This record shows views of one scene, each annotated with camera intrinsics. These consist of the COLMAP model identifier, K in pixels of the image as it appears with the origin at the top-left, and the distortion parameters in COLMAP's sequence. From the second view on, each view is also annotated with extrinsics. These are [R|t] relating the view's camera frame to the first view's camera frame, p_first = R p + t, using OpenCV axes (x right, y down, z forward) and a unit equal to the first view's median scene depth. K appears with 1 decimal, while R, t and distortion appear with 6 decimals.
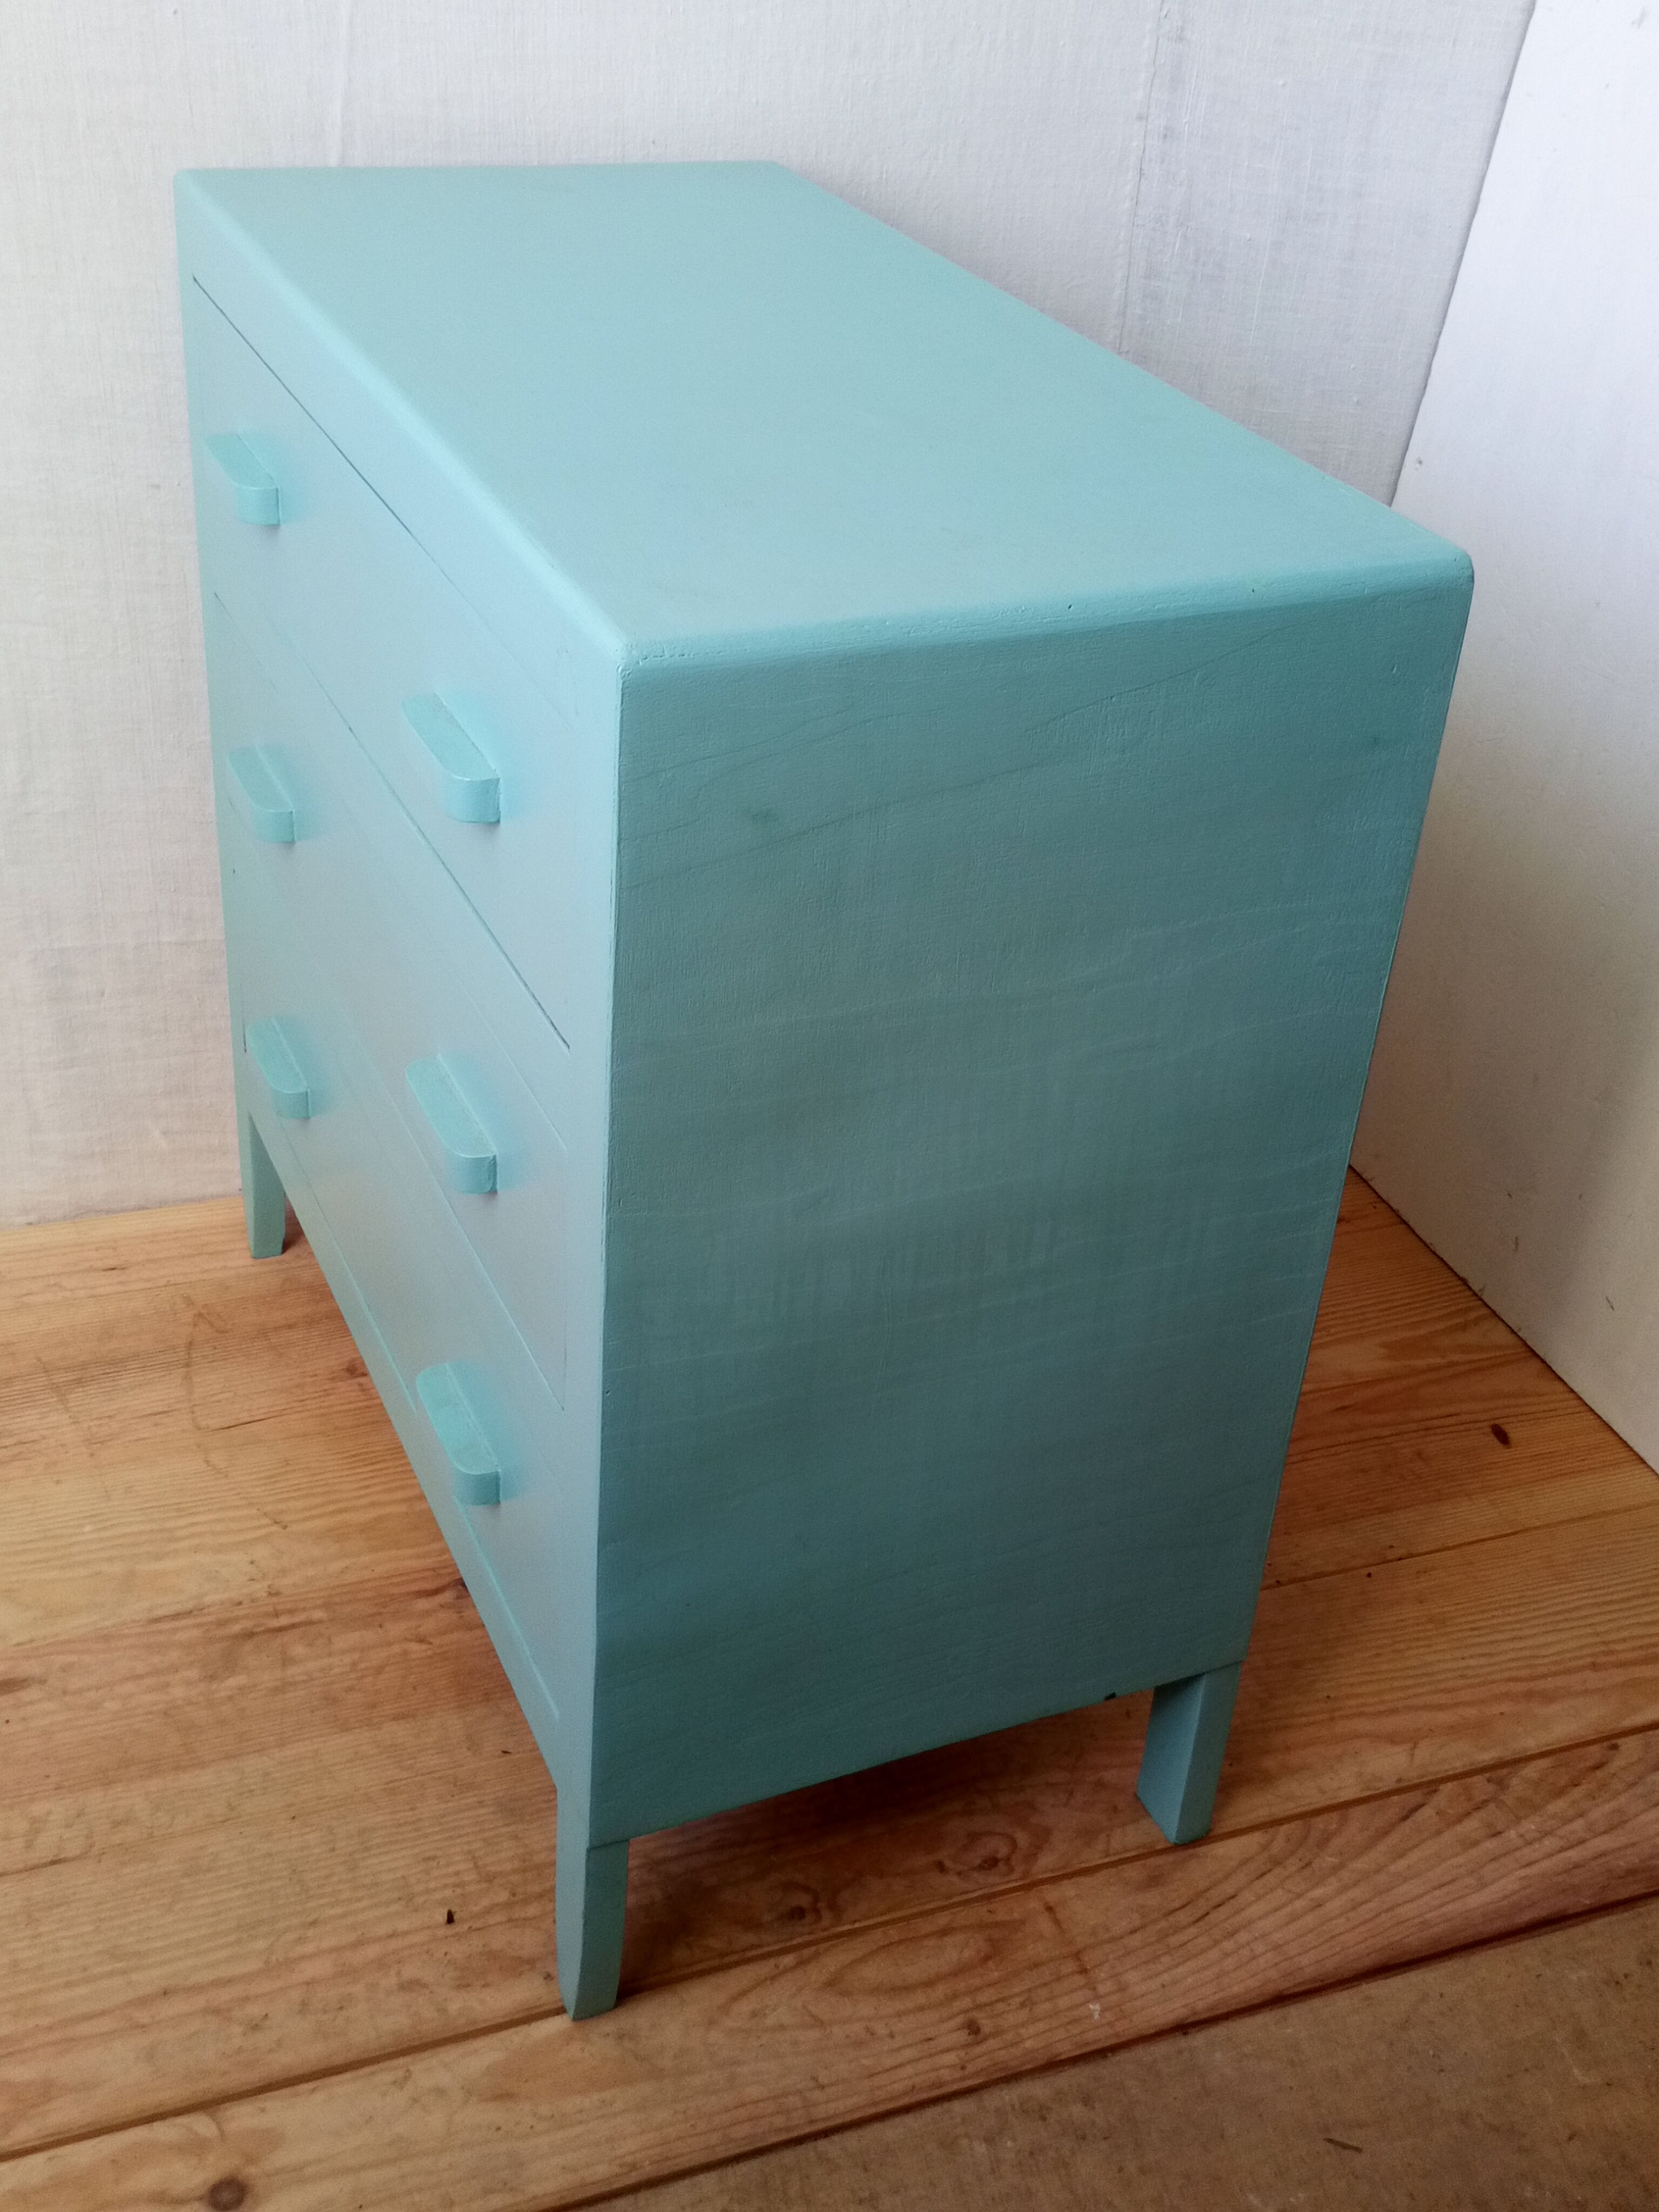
lens RADIAL K [[2481.1, 0, 836.6], [0, 2481.1, 1106.2], [0, 0, 1]] dist [0.139373, -0.255066]
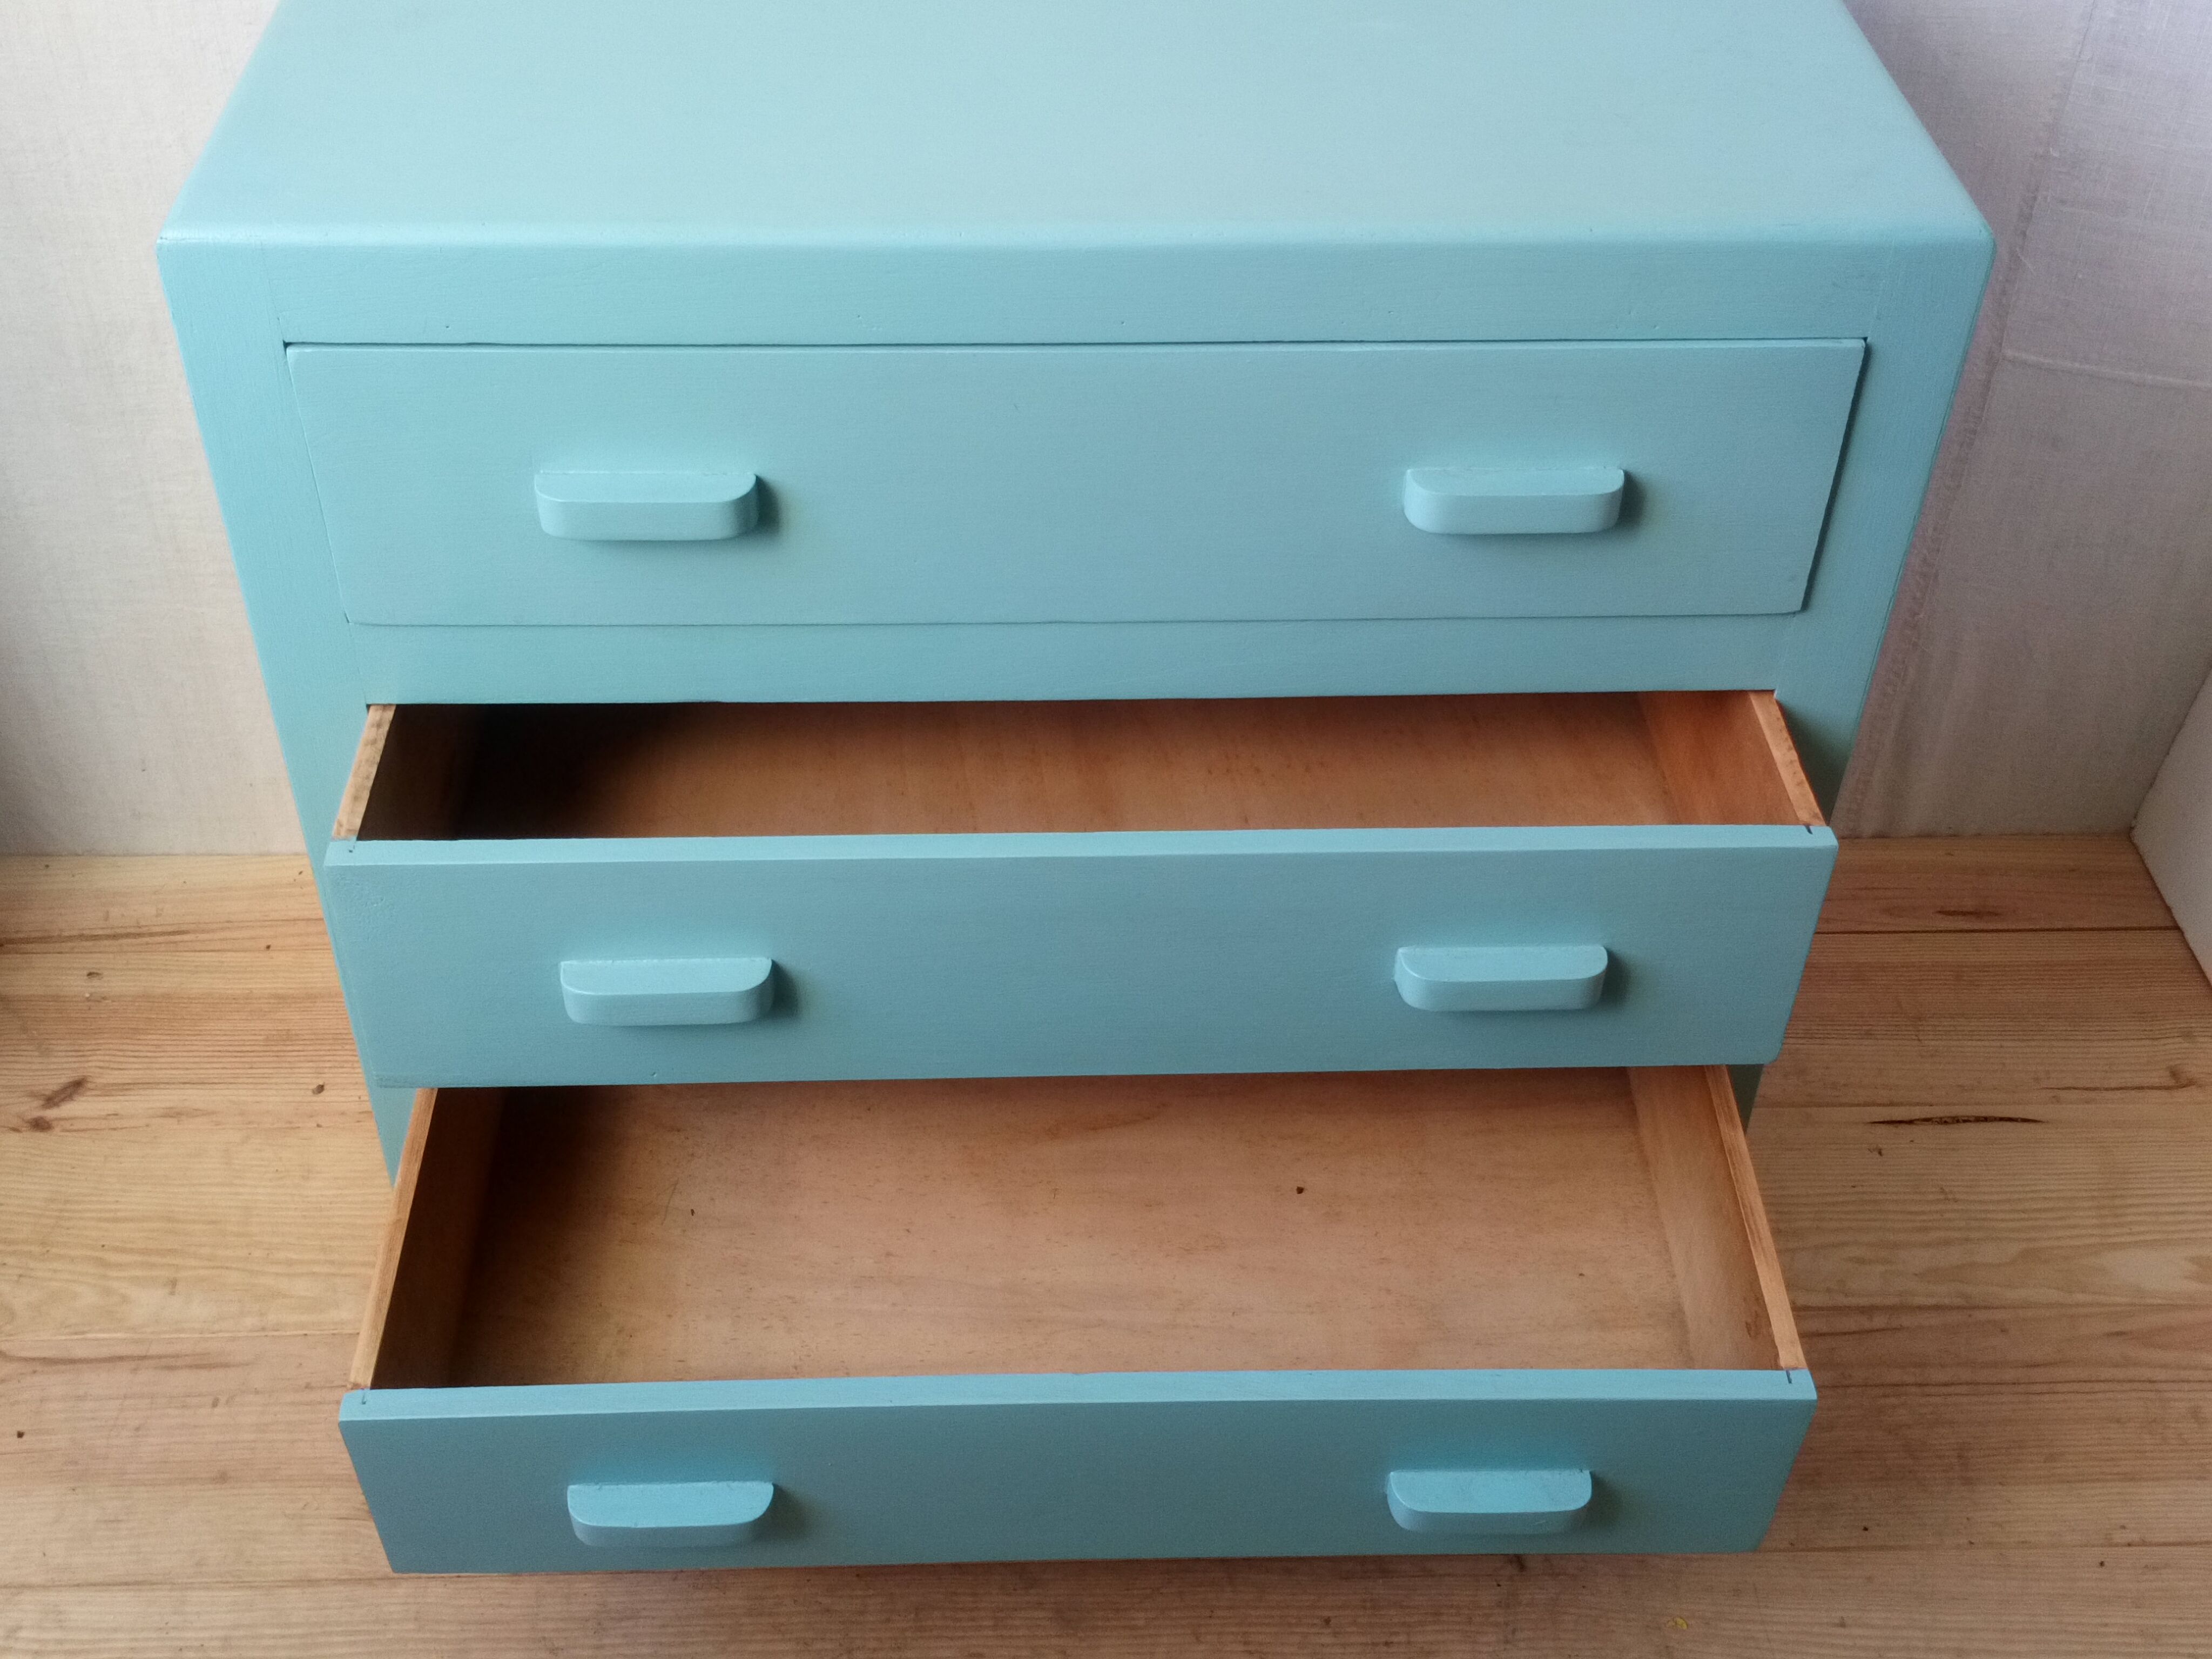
lens RADIAL K [[2470.7, 0, 1108.3], [0, 2470.7, 817.3], [0, 0, 1]] dist [0.144872, -0.268103]
pose [[0.945268, 0.167294, -0.280144, 0.112867], [-0.127352, 0.979626, 0.155290, -0.191545], [0.300416, -0.111114, 0.947314, 0.113900]]
